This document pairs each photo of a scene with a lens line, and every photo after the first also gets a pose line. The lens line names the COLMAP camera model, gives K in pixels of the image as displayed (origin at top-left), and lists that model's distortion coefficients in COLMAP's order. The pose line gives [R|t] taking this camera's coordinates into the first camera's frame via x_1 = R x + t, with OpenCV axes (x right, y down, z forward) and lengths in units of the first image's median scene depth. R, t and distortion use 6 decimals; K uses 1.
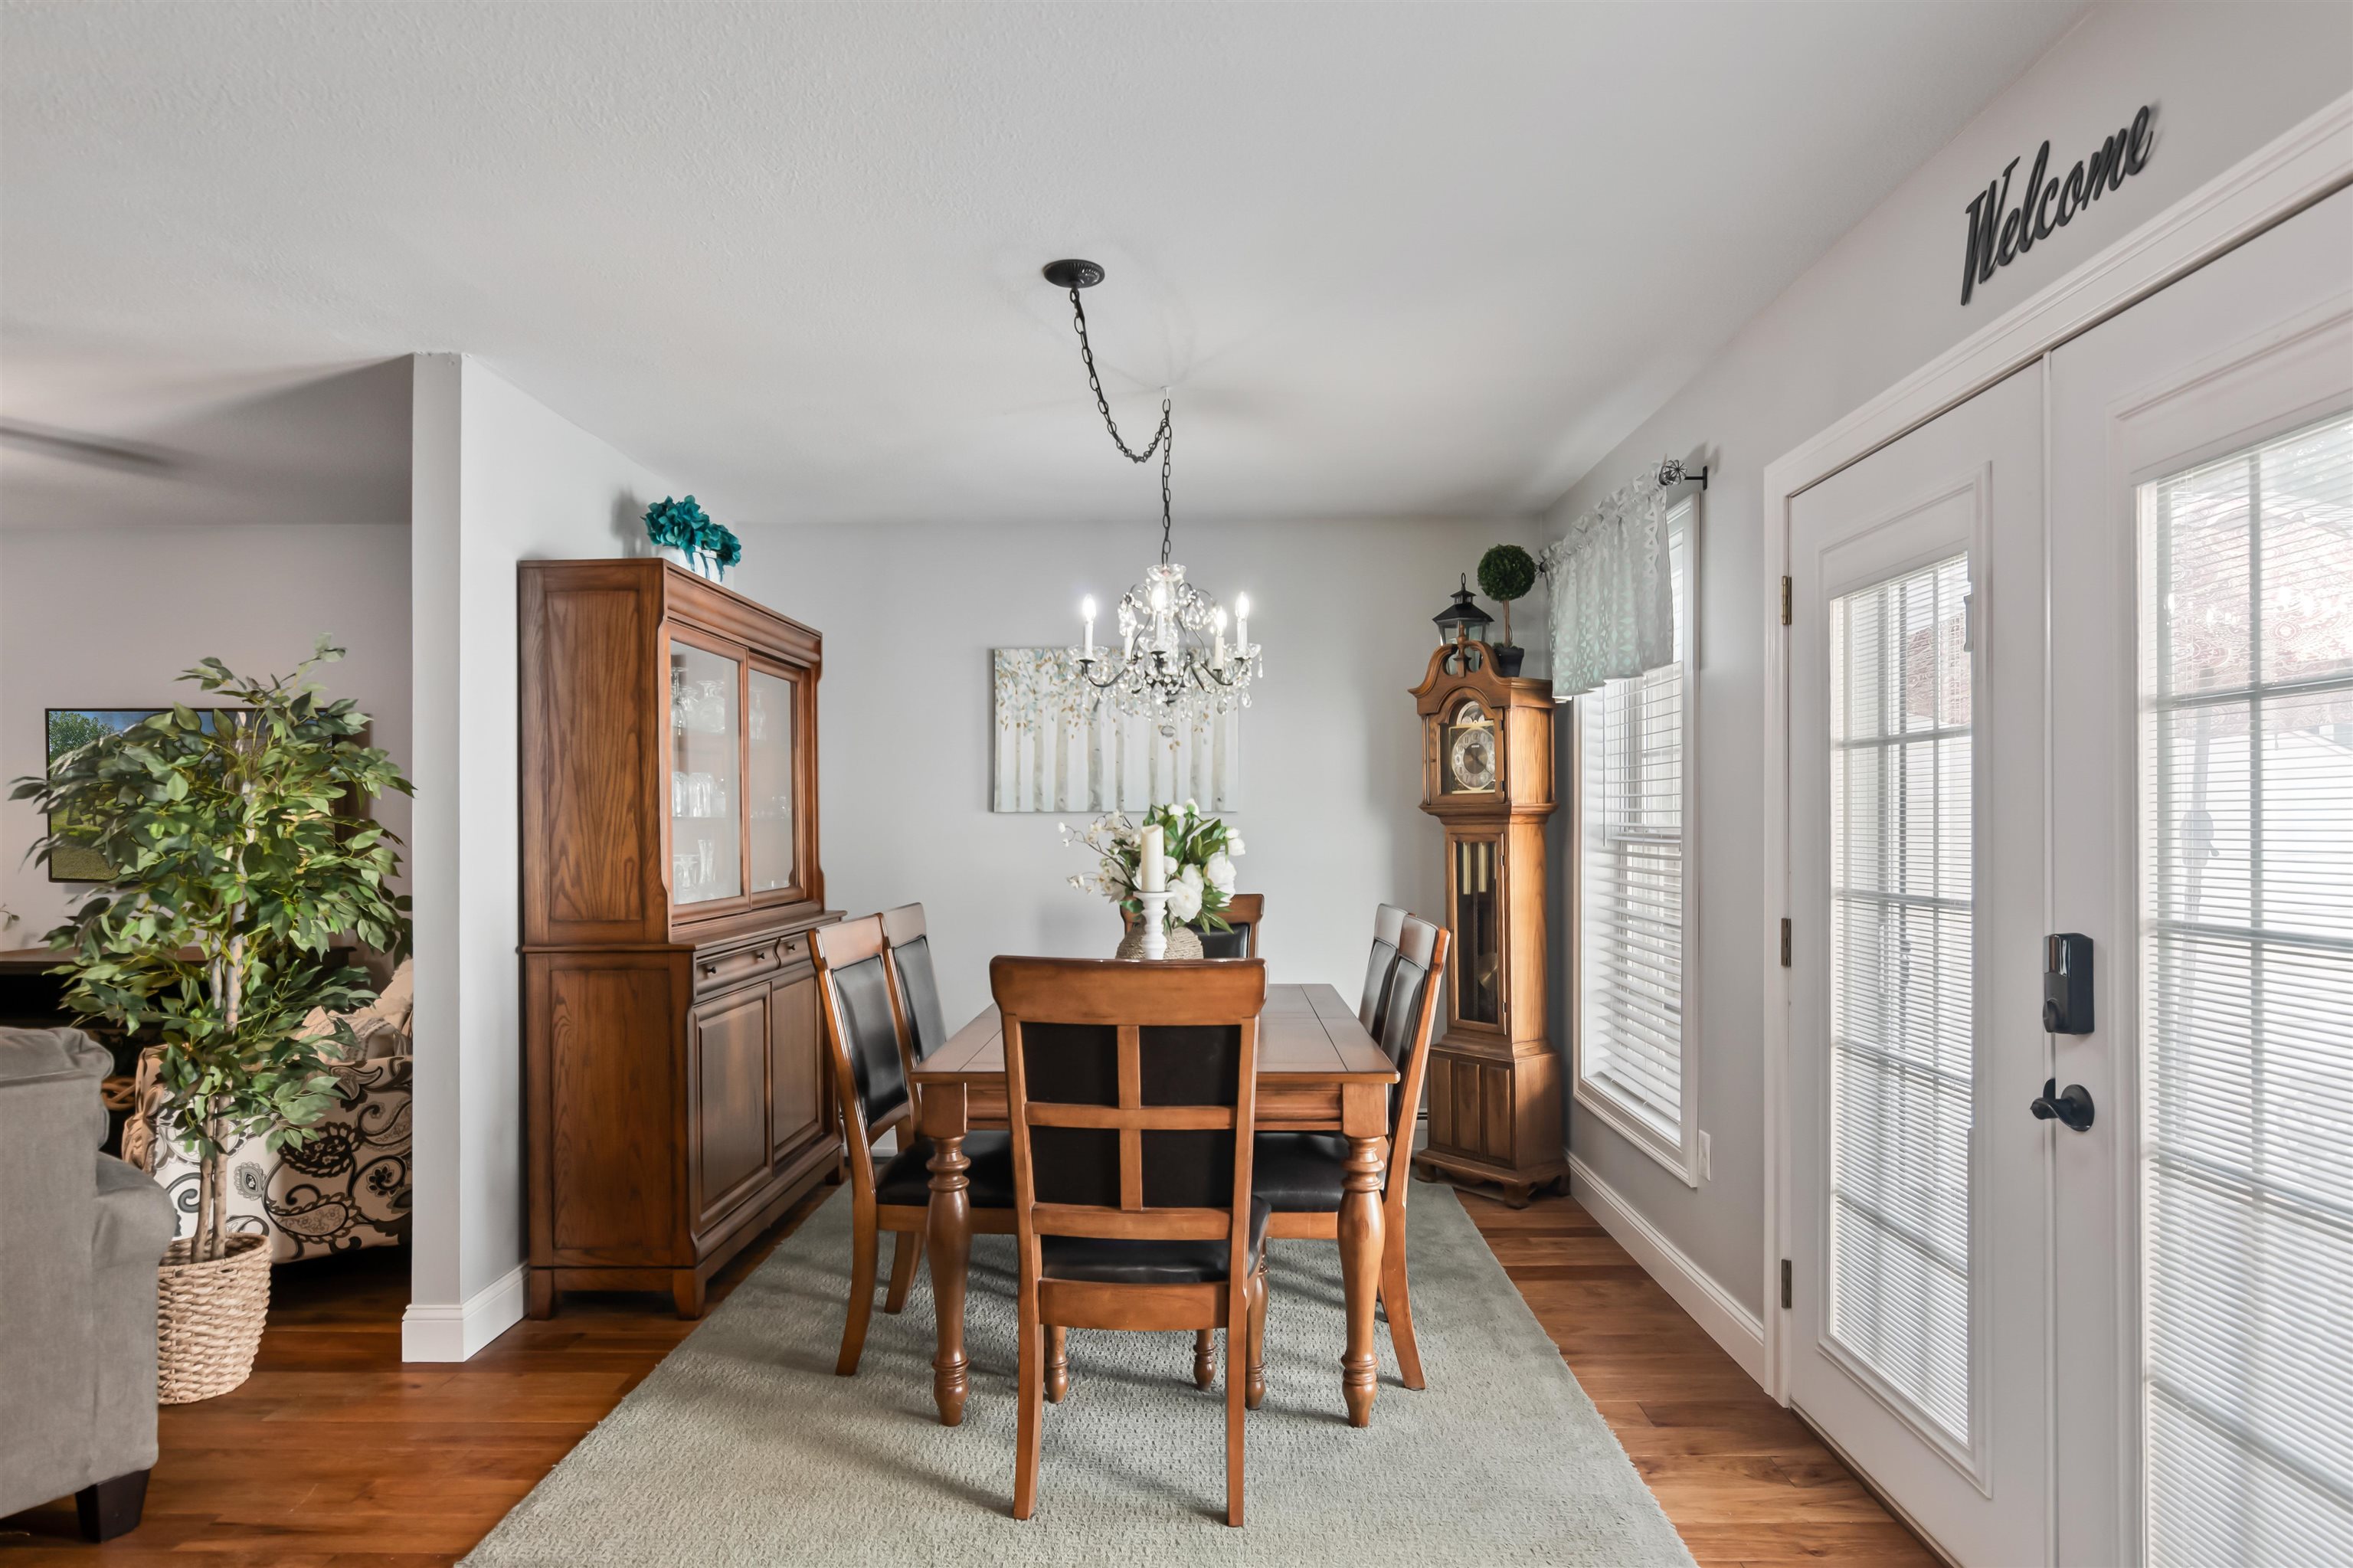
lens RADIAL K [[1303.9, 0, 1176.4], [0, 1303.9, 808.9], [0, 0, 1]] dist [0.003436, -0.002177]
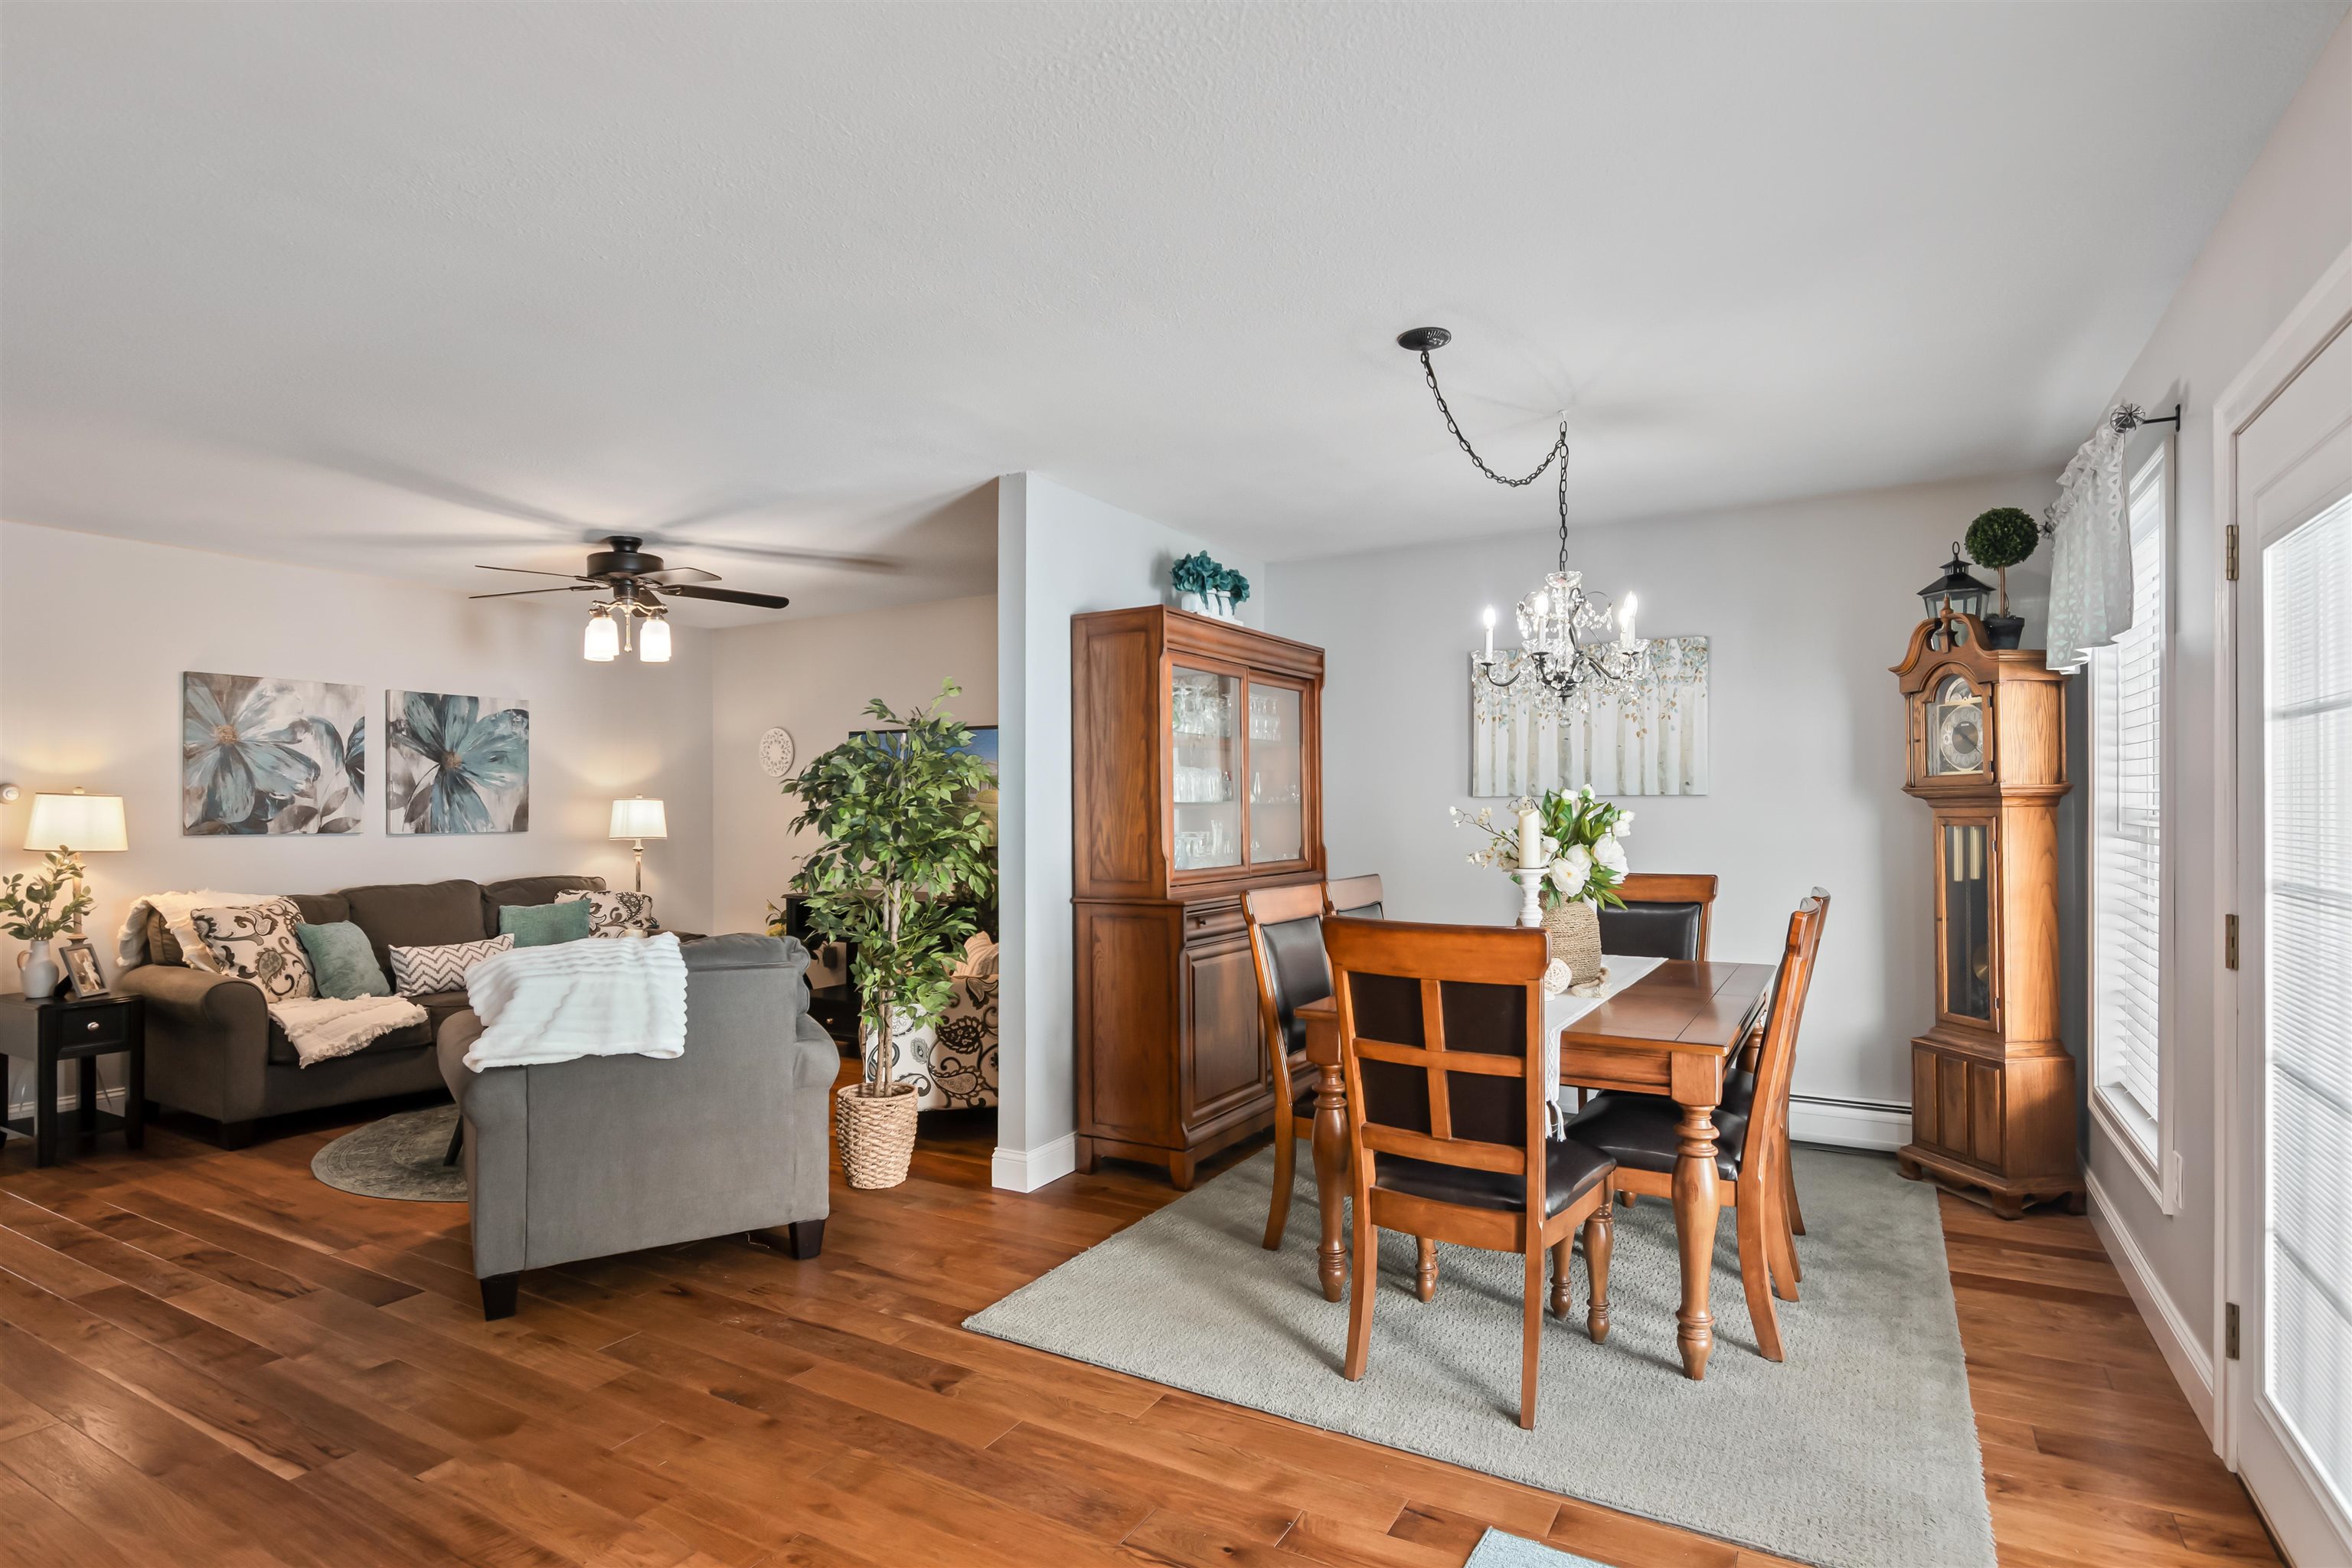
lens RADIAL K [[1182.3, 0, 1184.5], [0, 1182.3, 788.2], [0, 0, 1]] dist [-0.002376, 0.001477]
pose [[0.878434, -0.008895, -0.477781, 0.205286], [0.006843, 0.999958, -0.006034, -0.001019], [0.477814, 0.002031, 0.878458, -0.031073]]
